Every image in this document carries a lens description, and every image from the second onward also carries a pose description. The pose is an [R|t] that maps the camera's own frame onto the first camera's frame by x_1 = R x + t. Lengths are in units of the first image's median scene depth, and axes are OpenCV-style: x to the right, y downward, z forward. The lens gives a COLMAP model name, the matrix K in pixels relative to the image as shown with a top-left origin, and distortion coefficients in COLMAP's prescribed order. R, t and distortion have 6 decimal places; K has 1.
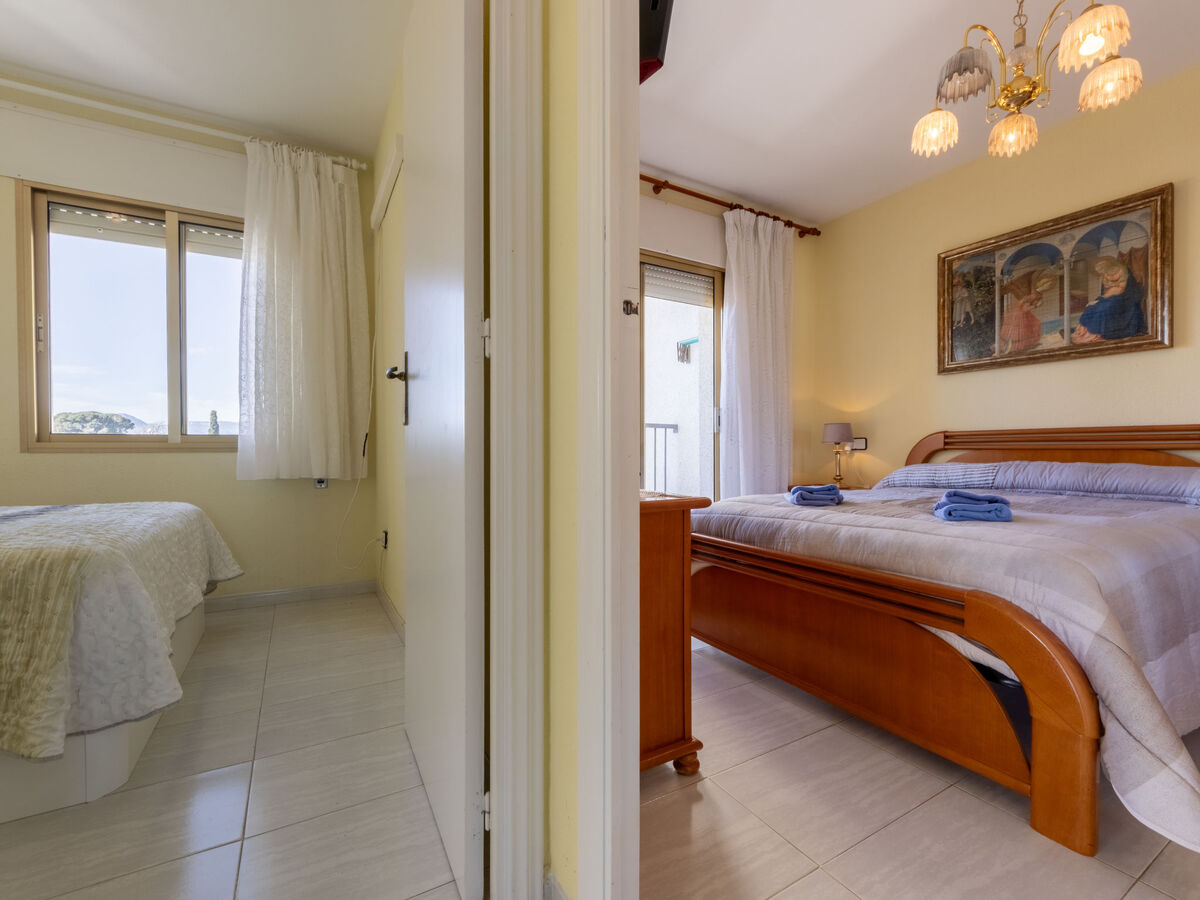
lens RADIAL K [[545.0, 0, 583.9], [0, 545.0, 454.1], [0, 0, 1]] dist [0.000657, -0.003783]
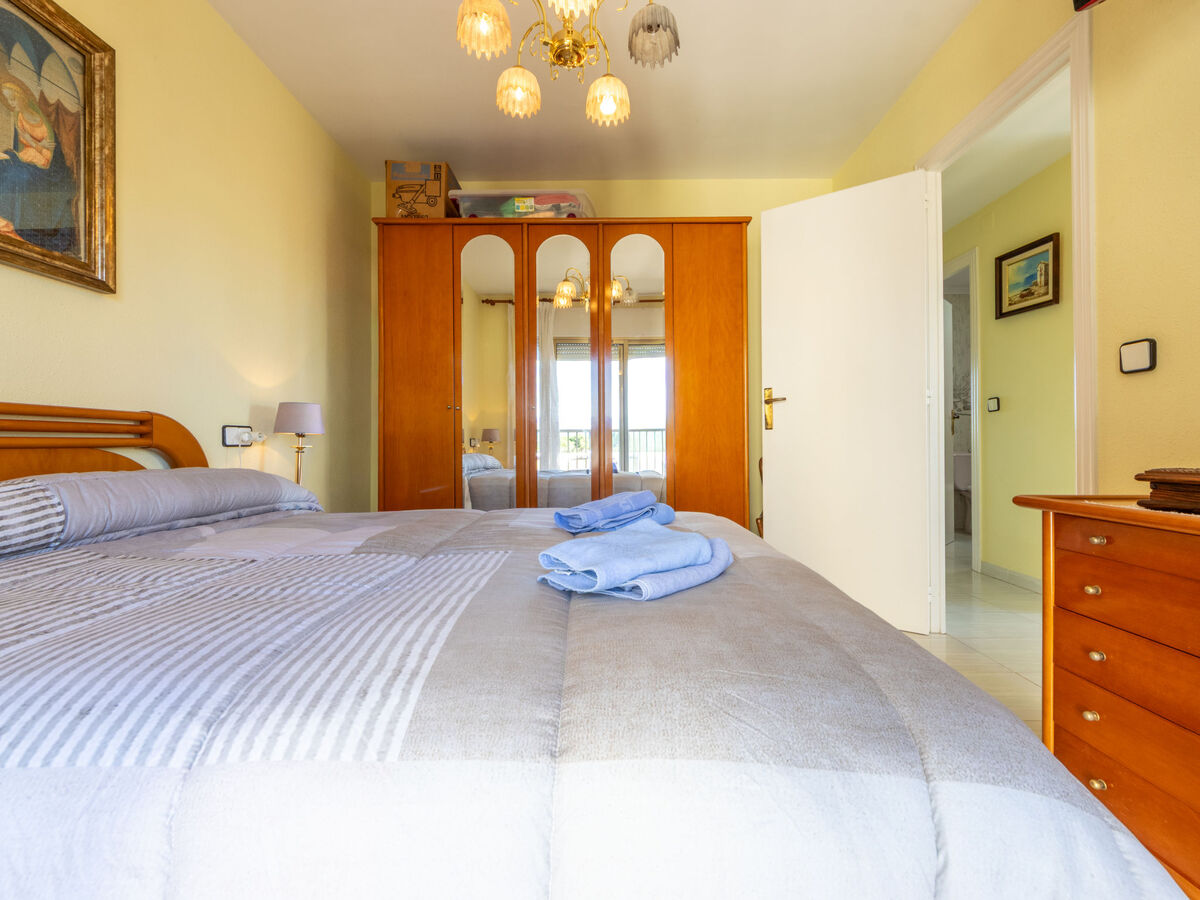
lens RADIAL K [[526.4, 0, 603.0], [0, 526.4, 434.0], [0, 0, 1]] dist [0.002445, 0.001414]
pose [[-0.878605, 0.014277, 0.477336, 0.209588], [0.010102, 0.999885, -0.011312, -0.009075], [-0.477442, -0.005117, -0.878648, 1.114854]]
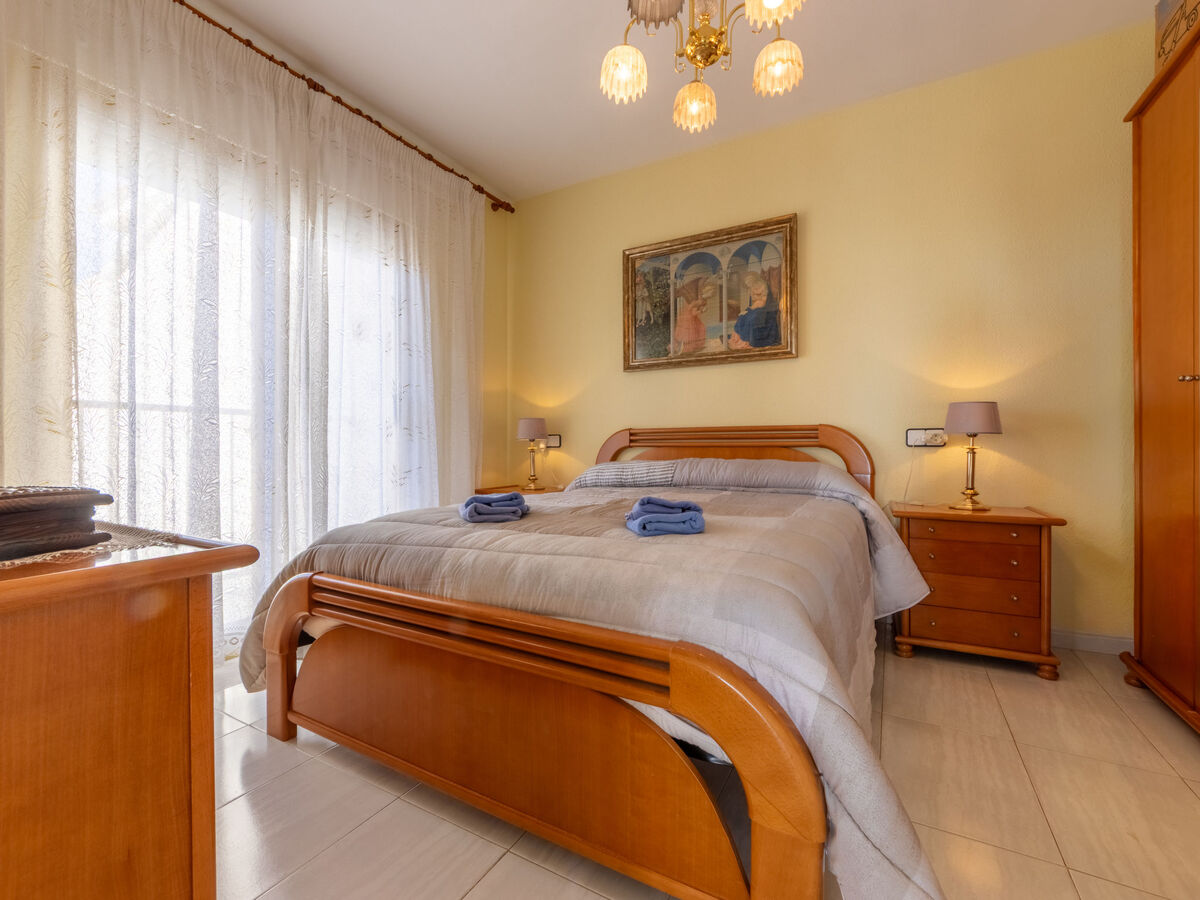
lens RADIAL K [[494.2, 0, 631.1], [0, 494.2, 450.6], [0, 0, 1]] dist [-0.000424, -0.000147]
pose [[0.823234, -0.006091, 0.567670, 0.175667], [0.006850, 0.999976, 0.000796, -0.002808], [-0.567661, 0.003233, 0.823256, 0.297088]]
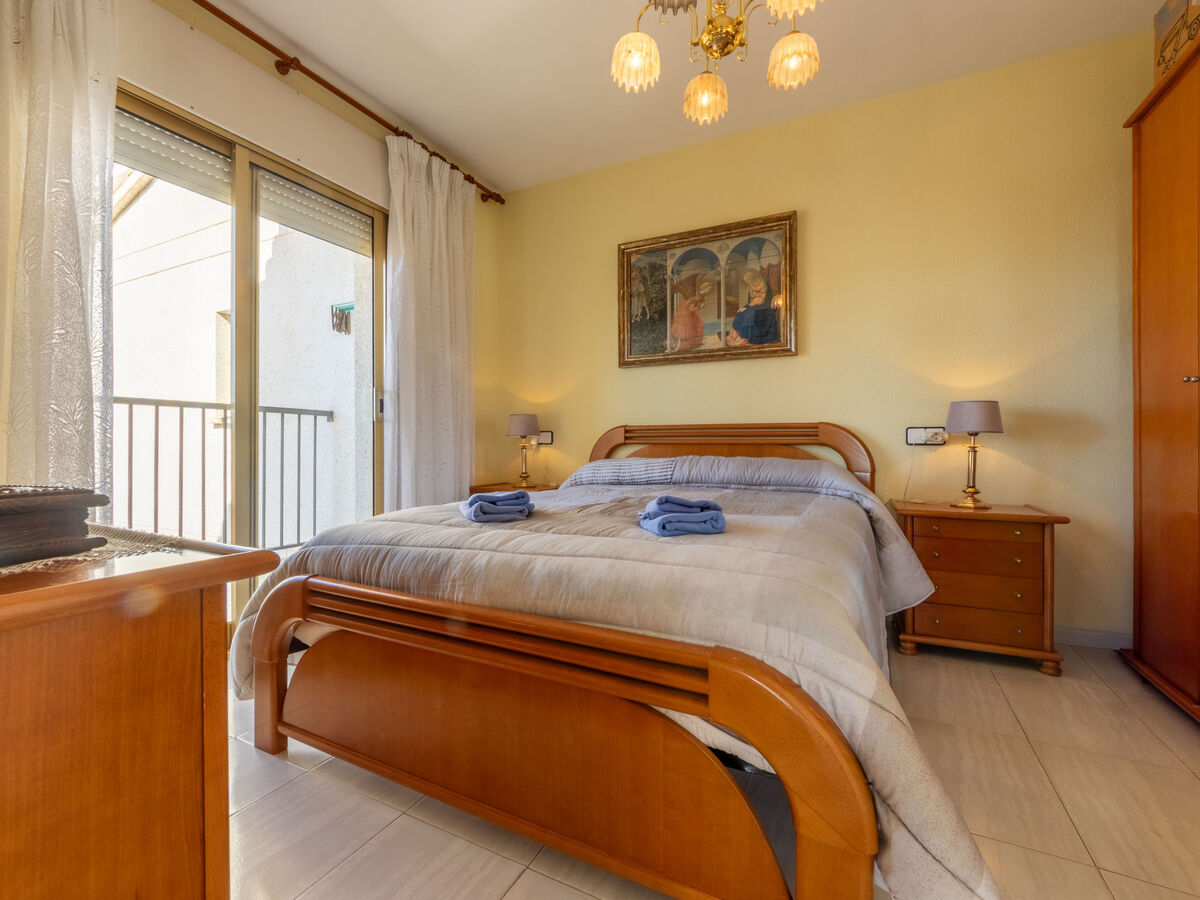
lens RADIAL K [[492.7, 0, 624.7], [0, 492.7, 447.1], [0, 0, 1]] dist [-0.000393, -0.000284]
pose [[0.797235, -0.002345, 0.603664, 0.146590], [0.002964, 0.999996, -0.000030, -0.003325], [-0.603661, 0.001813, 0.797239, 0.340805]]
